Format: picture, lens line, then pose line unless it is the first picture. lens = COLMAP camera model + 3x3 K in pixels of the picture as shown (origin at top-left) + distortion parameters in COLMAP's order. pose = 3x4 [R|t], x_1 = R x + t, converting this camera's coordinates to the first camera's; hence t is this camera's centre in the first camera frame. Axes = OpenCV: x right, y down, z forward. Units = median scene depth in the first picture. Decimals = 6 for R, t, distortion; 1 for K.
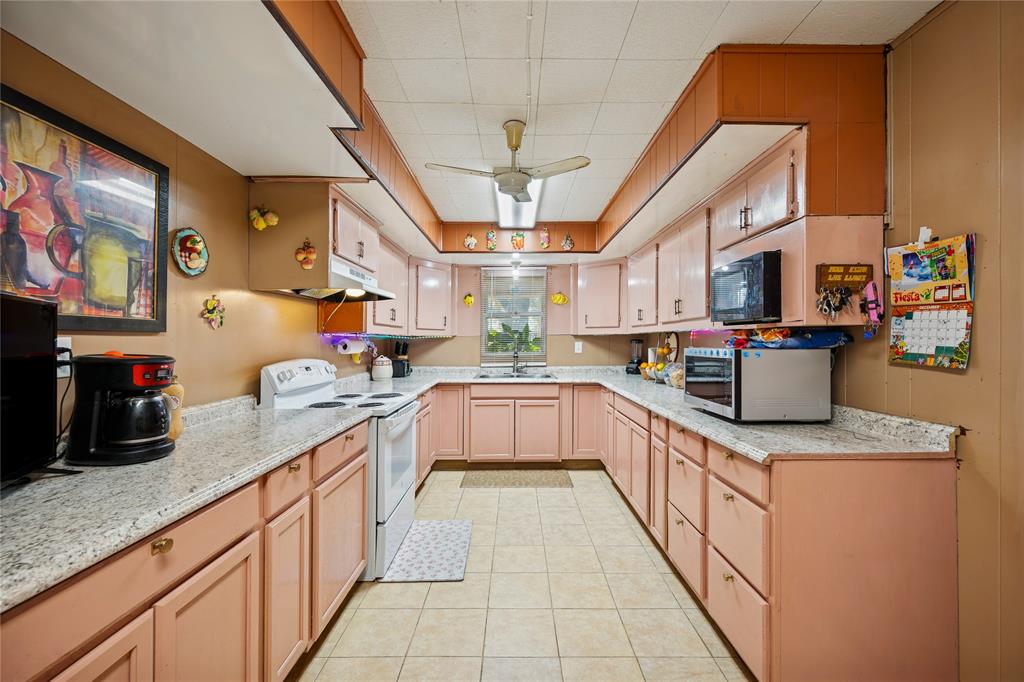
lens RADIAL K [[414.0, 0, 515.1], [0, 414.0, 339.3], [0, 0, 1]] dist [0.008128, -0.000108]
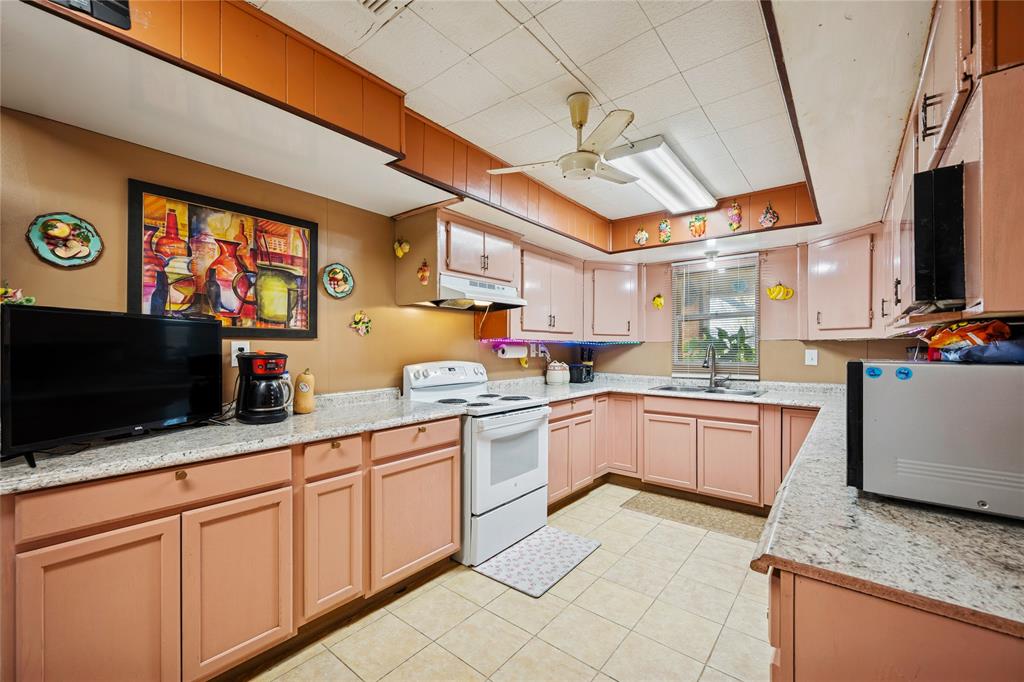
lens RADIAL K [[413.9, 0, 516.0], [0, 413.9, 345.8], [0, 0, 1]] dist [0.002737, 0.000008]
pose [[0.780673, 0.003771, -0.624929, 0.428338], [-0.004853, 0.999988, -0.000027, 0.004084], [0.624921, 0.003054, 0.780682, 0.229490]]
